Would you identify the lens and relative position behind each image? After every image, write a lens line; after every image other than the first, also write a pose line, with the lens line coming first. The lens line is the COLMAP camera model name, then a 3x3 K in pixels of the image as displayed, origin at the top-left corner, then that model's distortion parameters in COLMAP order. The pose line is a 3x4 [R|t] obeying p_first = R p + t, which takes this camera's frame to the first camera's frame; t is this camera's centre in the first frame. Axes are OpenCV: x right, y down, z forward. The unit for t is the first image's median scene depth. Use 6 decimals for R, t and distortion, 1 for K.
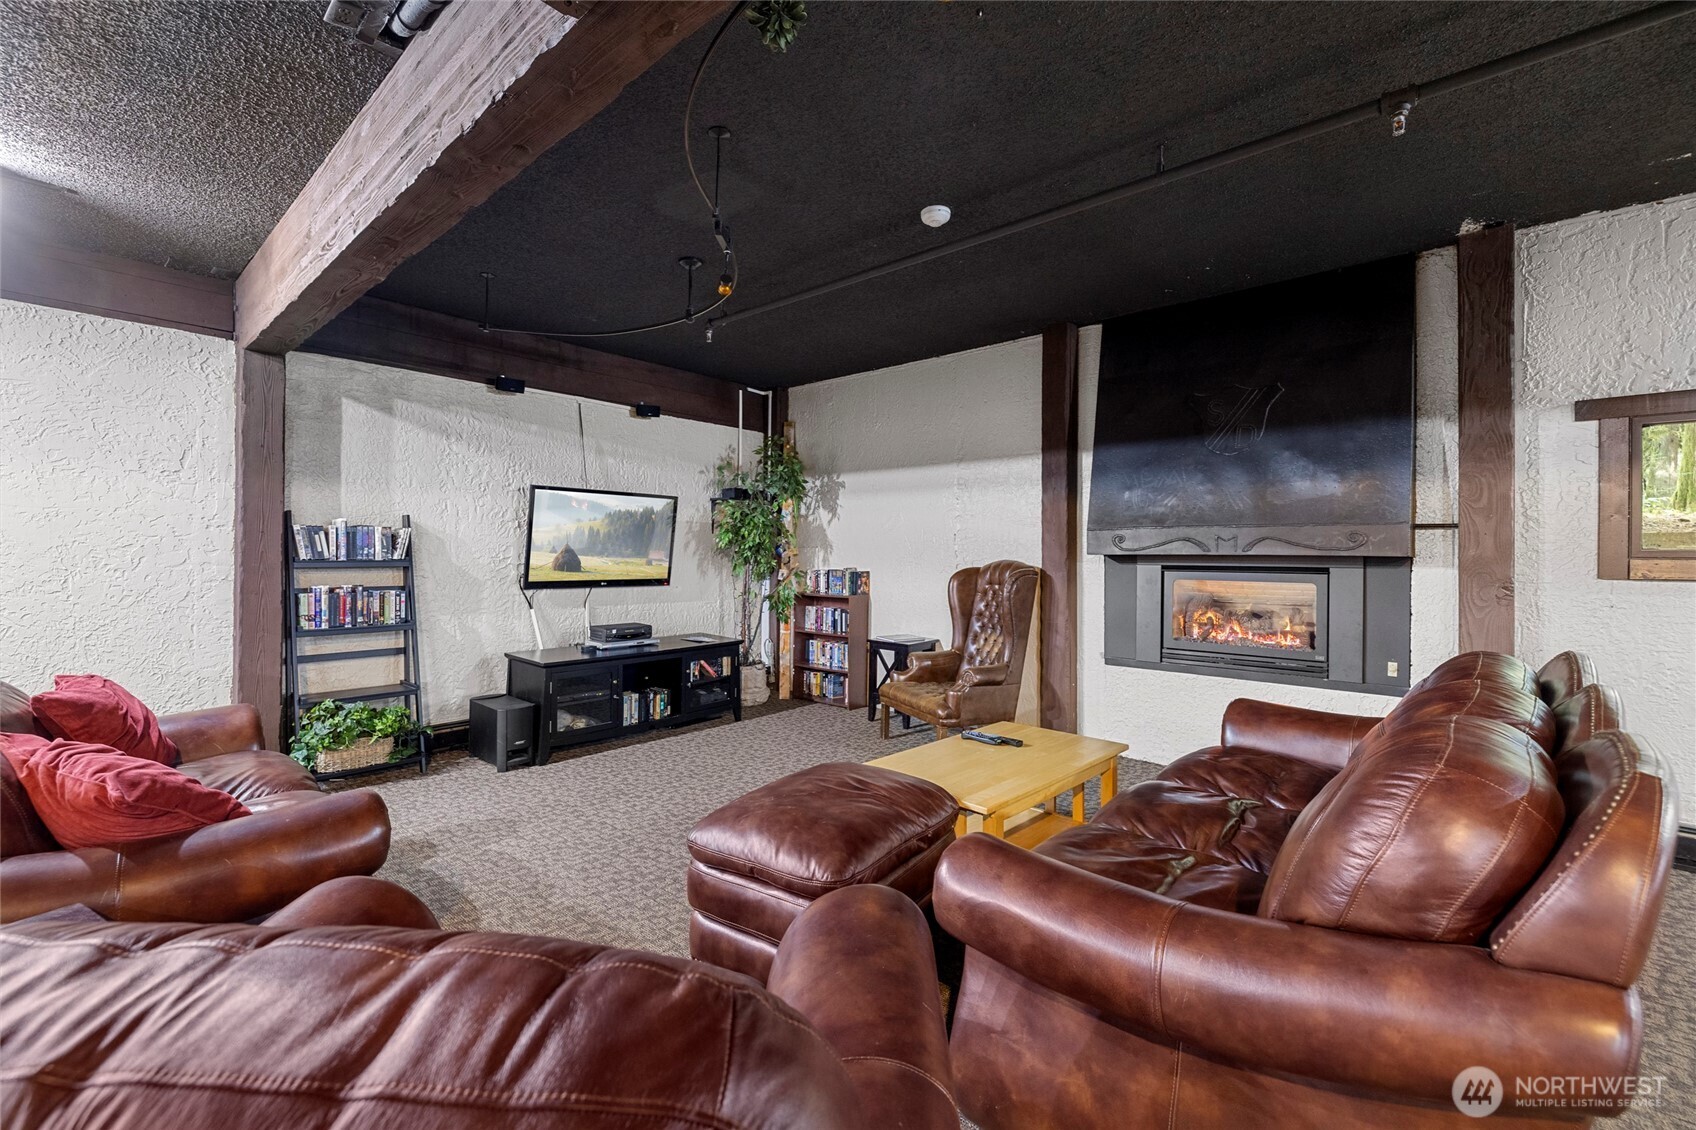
lens RADIAL K [[716.8, 0, 839.8], [0, 716.8, 556.3], [0, 0, 1]] dist [0.001566, 0.000327]
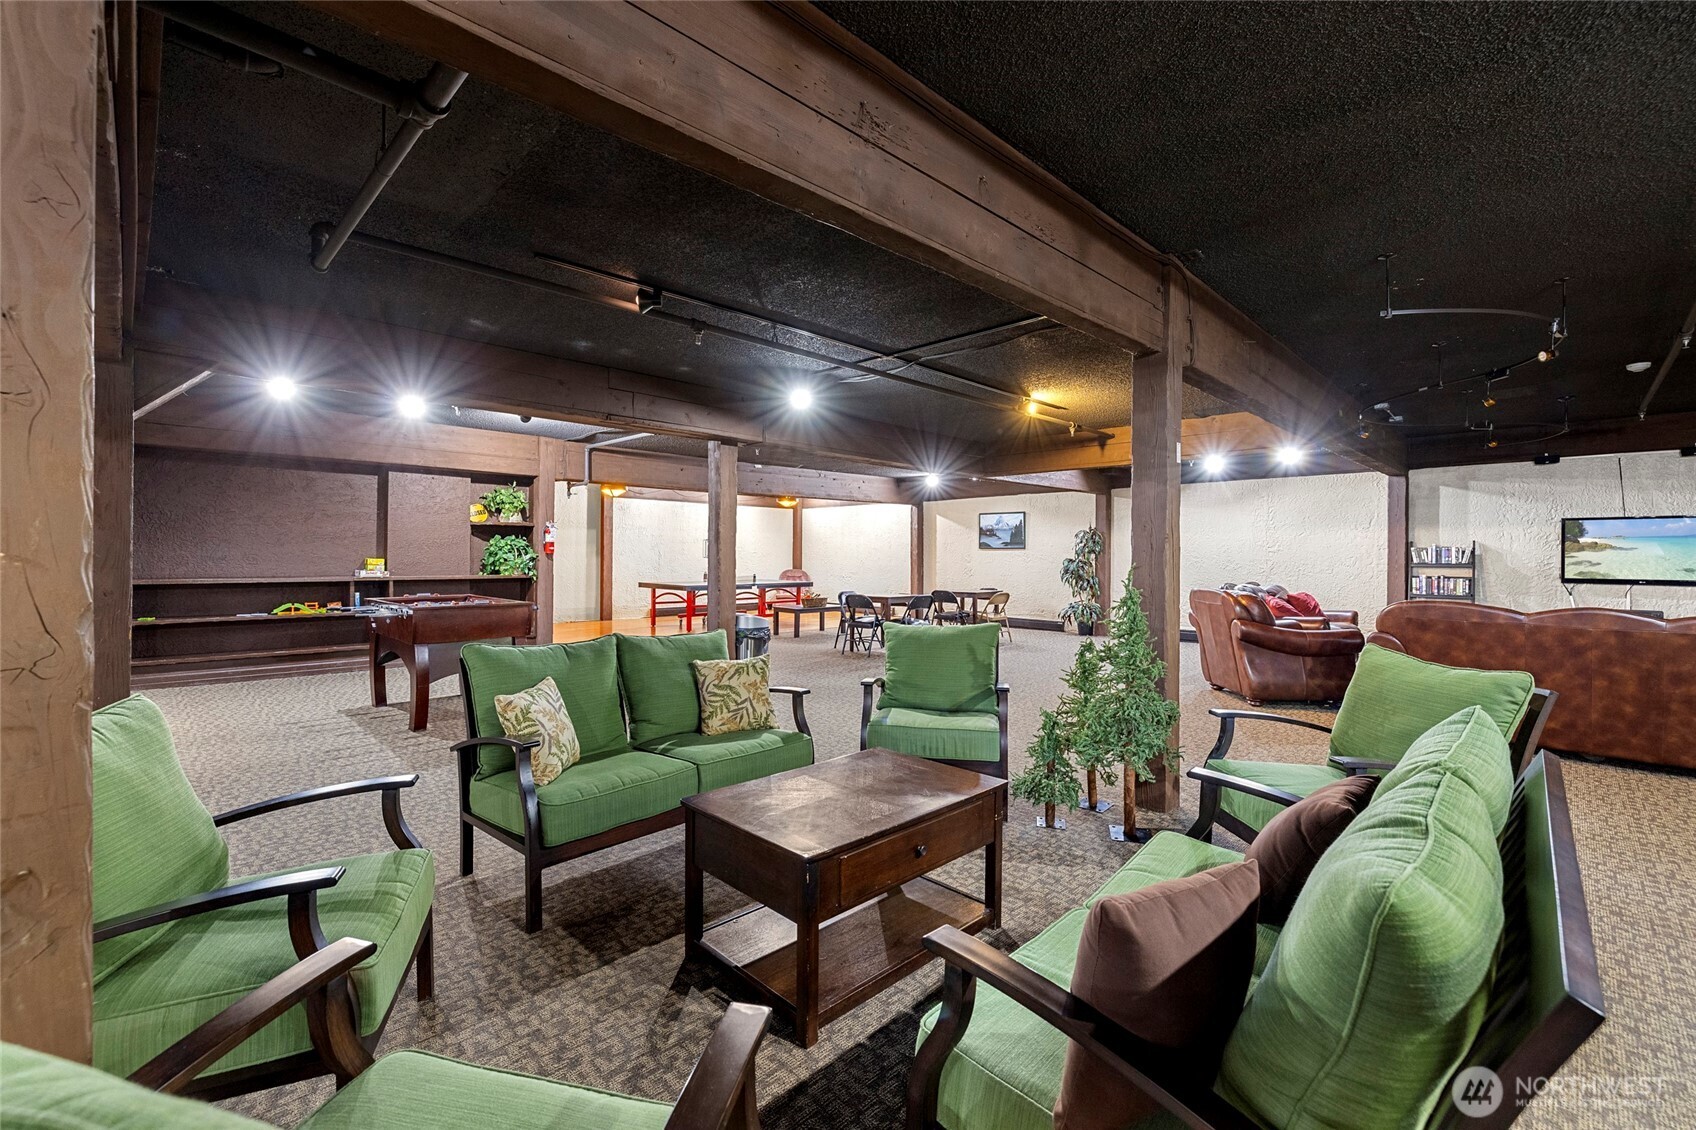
lens RADIAL K [[716.8, 0, 836.1], [0, 716.8, 559.7], [0, 0, 1]] dist [0.001566, 0.000327]
pose [[-0.057346, 0.002062, -0.998352, 1.270995], [-0.005181, 0.999984, 0.002363, -0.001304], [0.998341, 0.005308, -0.057334, -0.541958]]
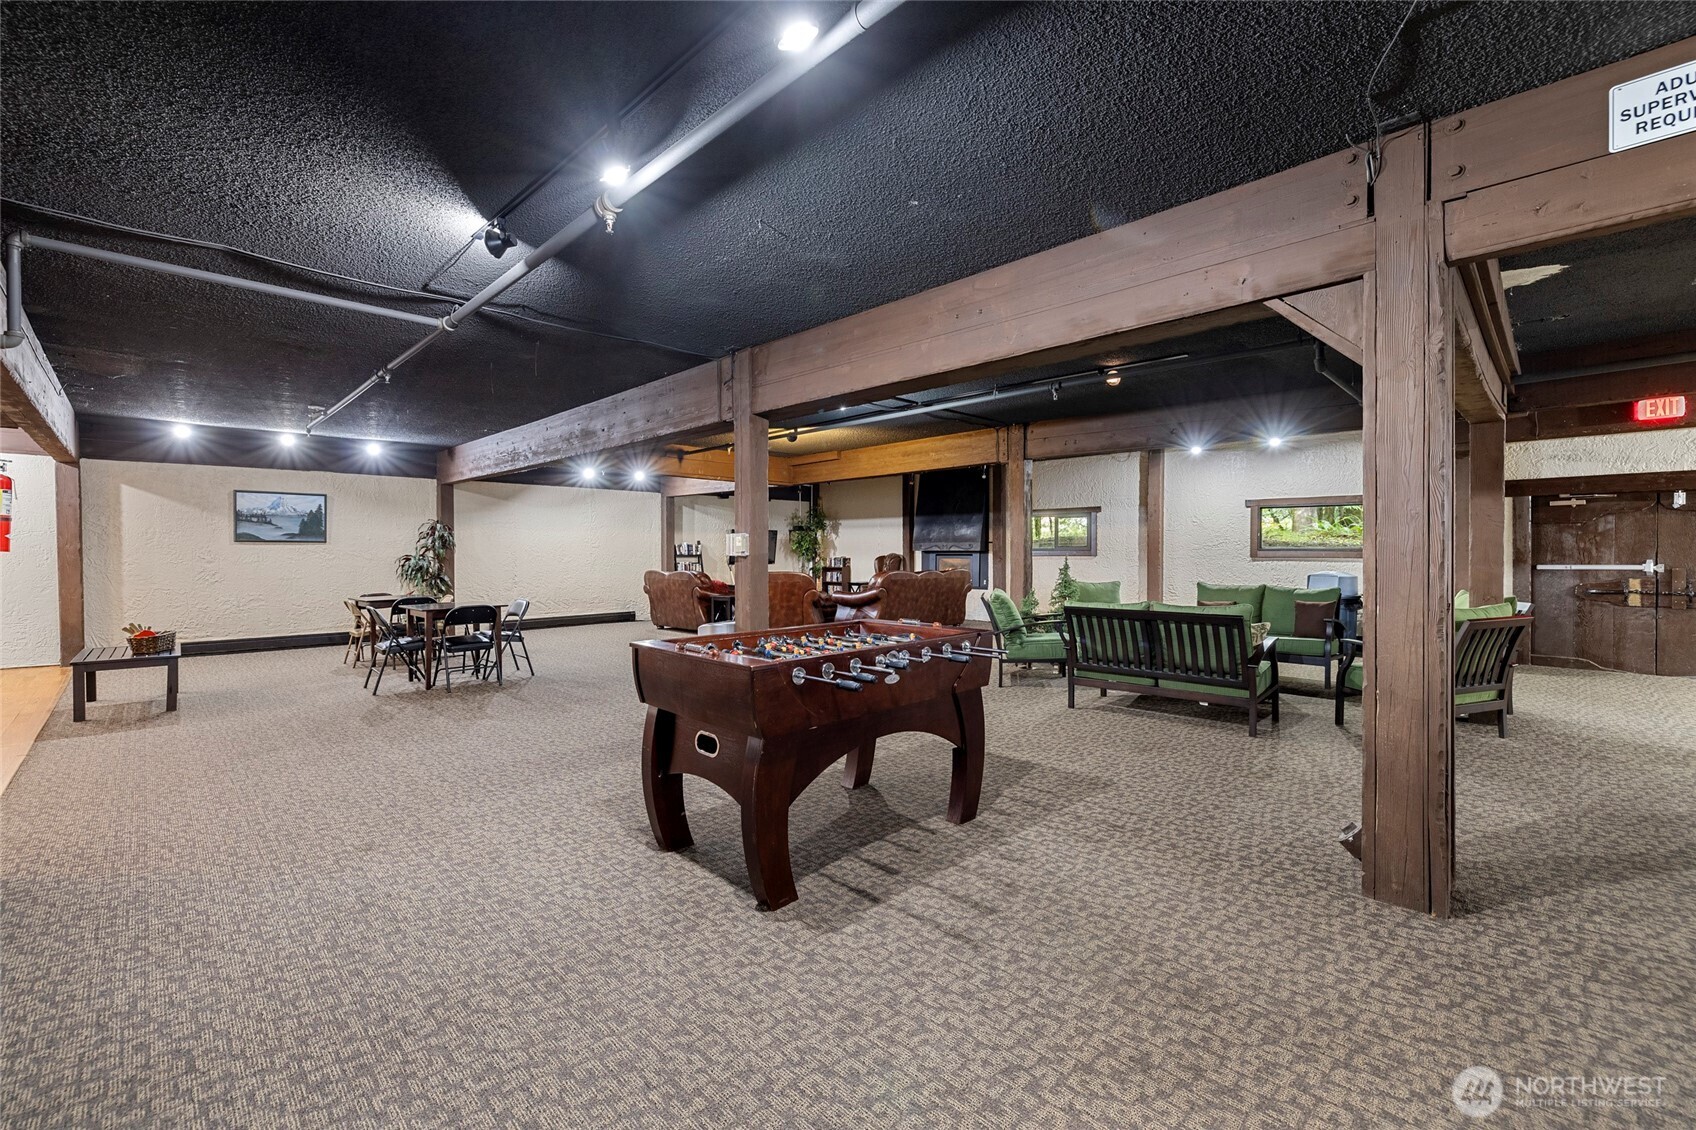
lens RADIAL K [[716.8, 0, 841.6], [0, 716.8, 556.7], [0, 0, 1]] dist [0.001566, 0.000327]
pose [[0.998606, -0.009226, -0.051973, 0.171842], [0.009485, 0.999944, 0.004733, 0.004767], [0.051926, -0.005220, 0.998637, -1.909256]]
